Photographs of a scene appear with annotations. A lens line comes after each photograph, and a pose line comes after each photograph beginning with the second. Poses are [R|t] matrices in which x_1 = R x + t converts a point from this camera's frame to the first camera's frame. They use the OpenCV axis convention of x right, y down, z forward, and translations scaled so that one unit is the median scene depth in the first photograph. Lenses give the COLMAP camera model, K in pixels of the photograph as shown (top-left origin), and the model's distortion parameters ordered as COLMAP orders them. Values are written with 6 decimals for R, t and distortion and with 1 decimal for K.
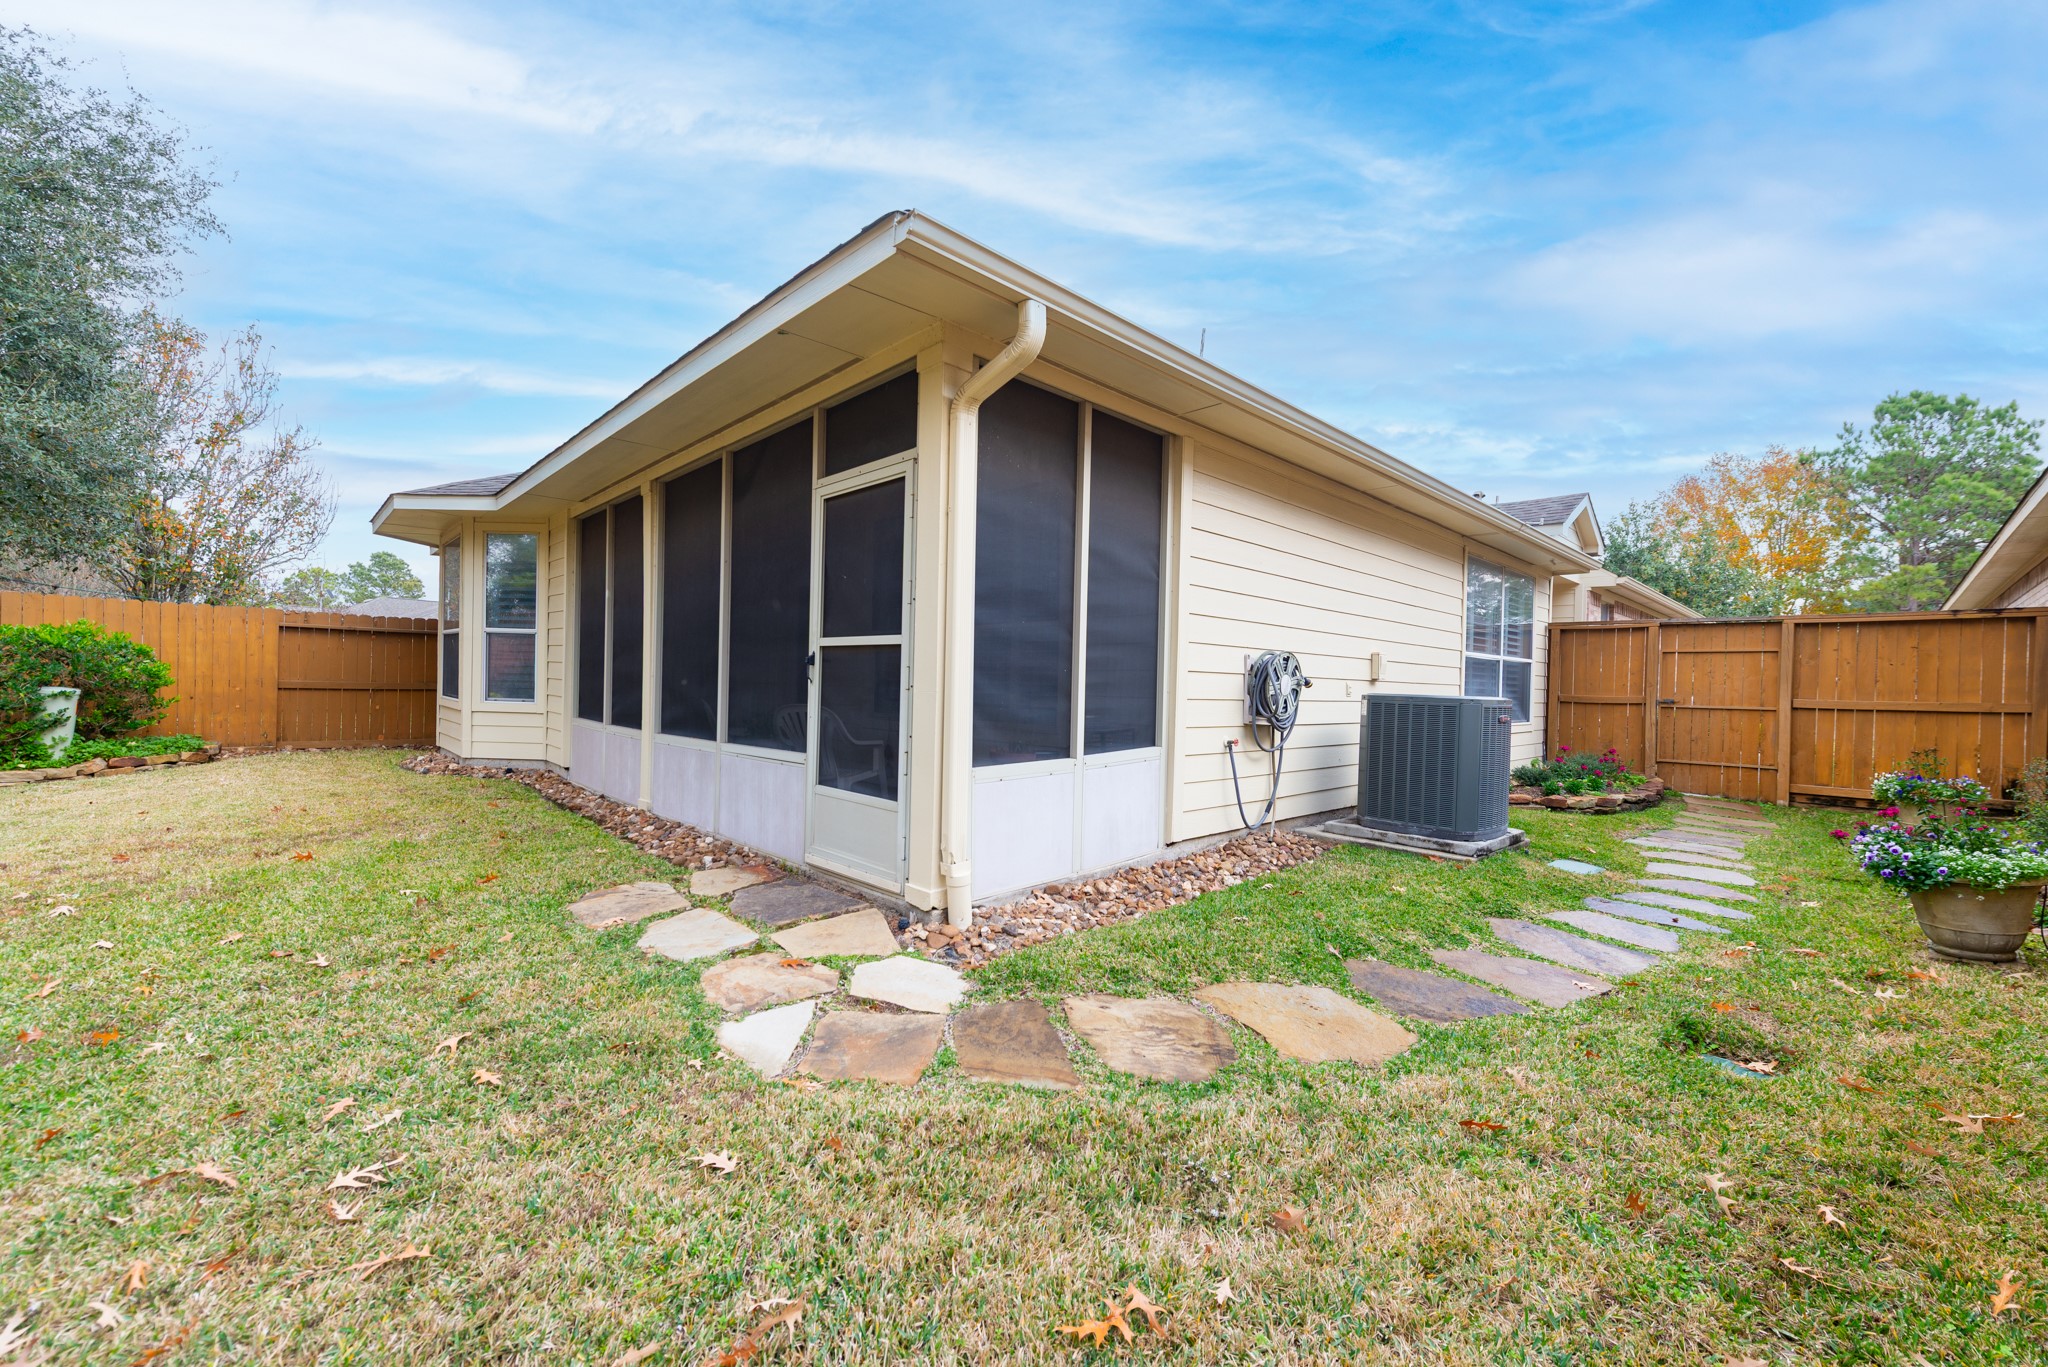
lens RADIAL K [[799.2, 0, 1022.5], [0, 799.2, 686.9], [0, 0, 1]] dist [0.010522, -0.003711]
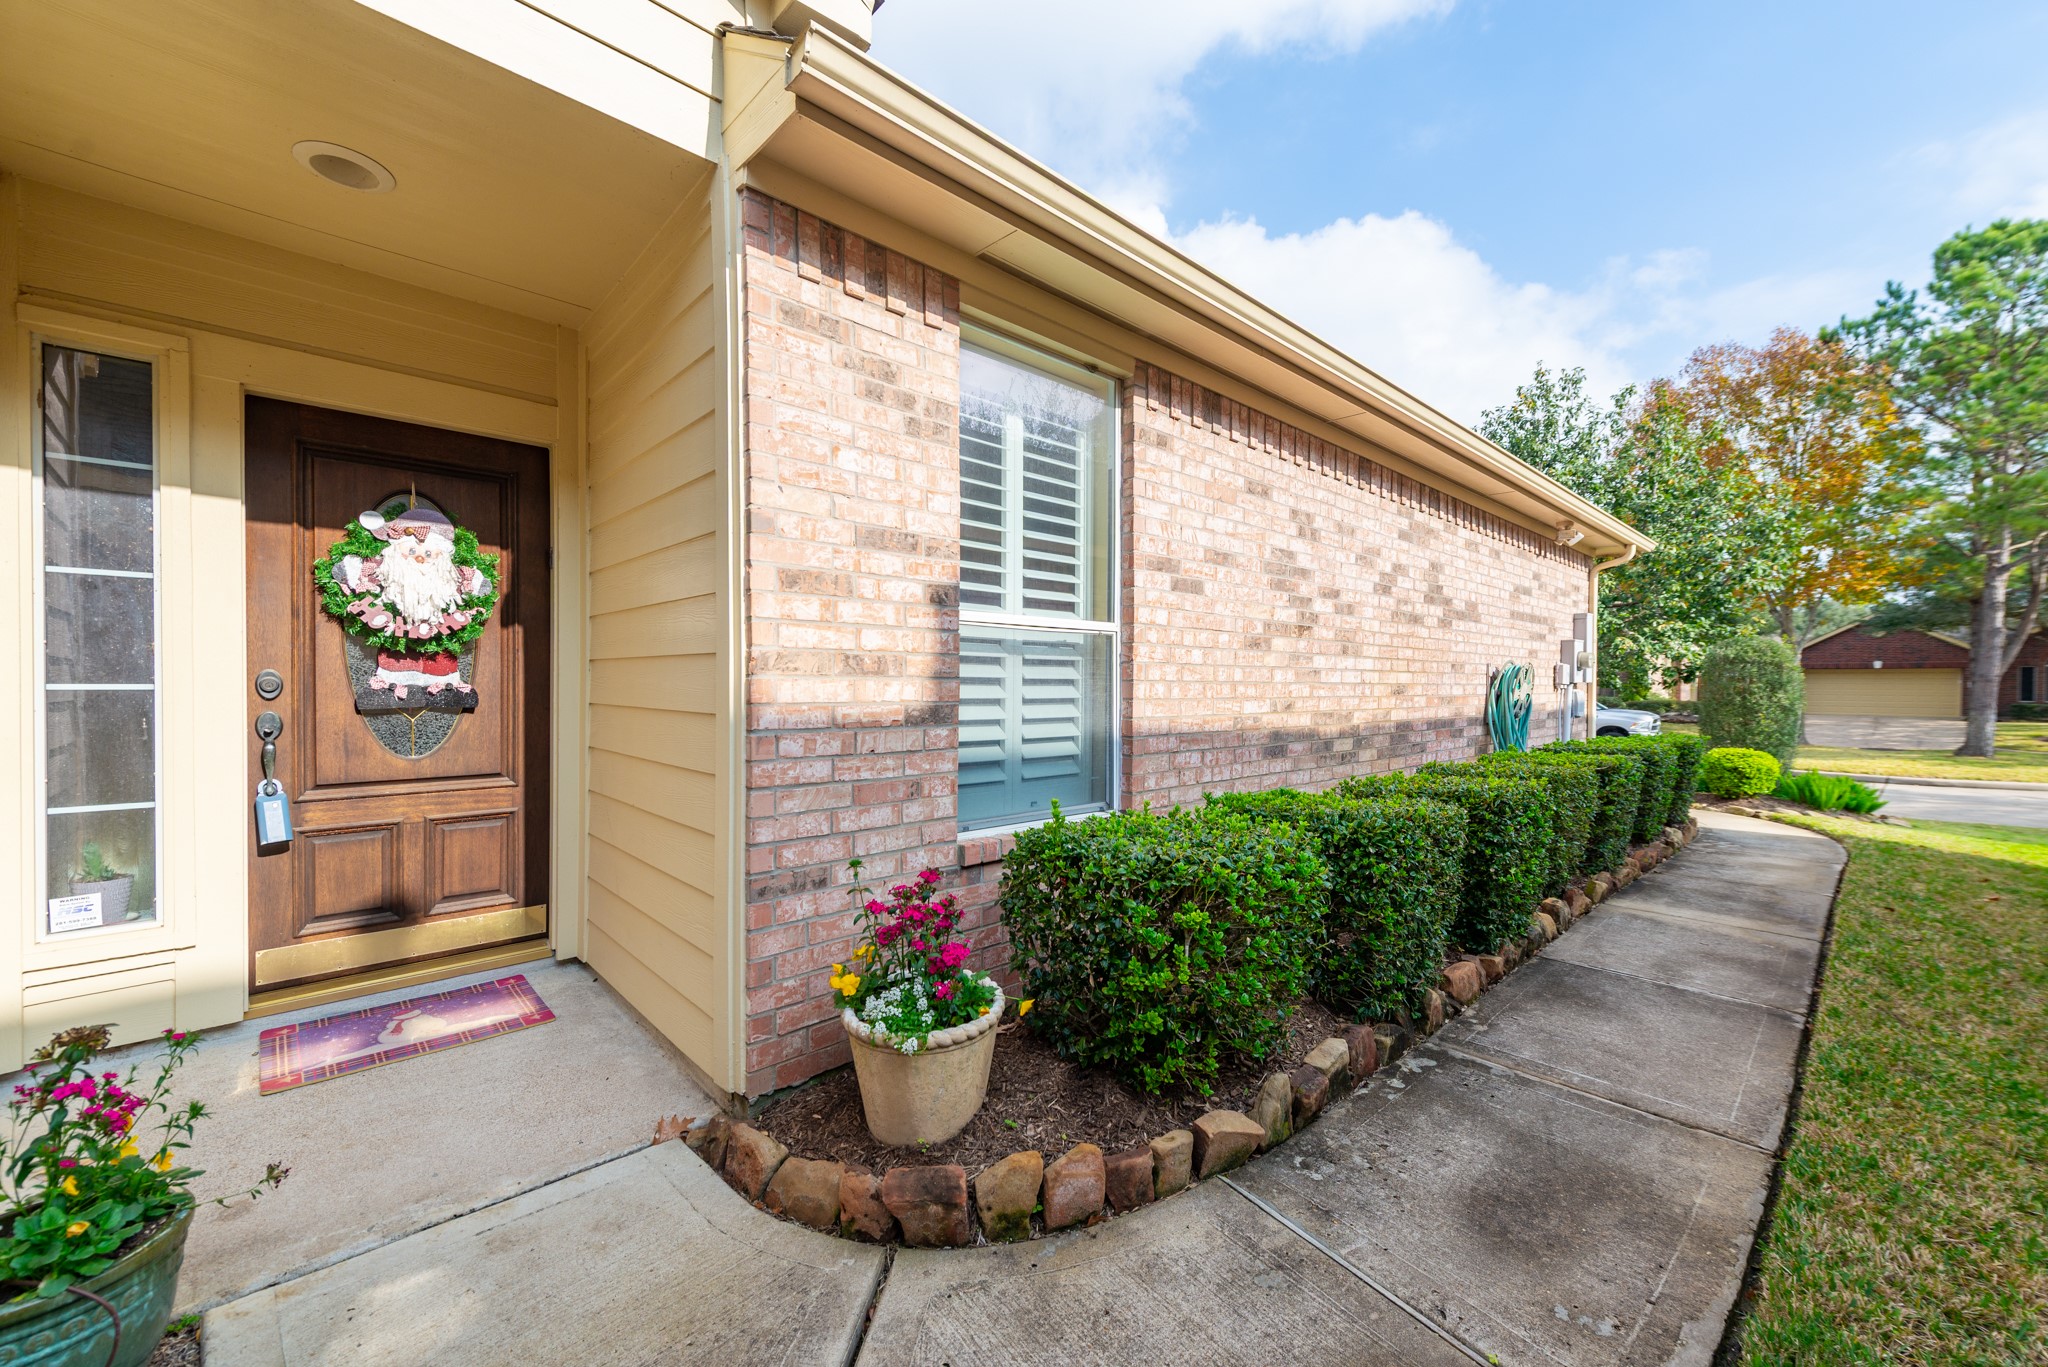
lens RADIAL K [[799.2, 0, 1021.4], [0, 799.2, 692.6], [0, 0, 1]] dist [0.010522, -0.003711]
pose [[0.999793, -0.015813, -0.012832, 0.304279], [0.015770, 0.999870, -0.003481, 0.003540], [0.012885, 0.003278, 0.999912, 0.322726]]
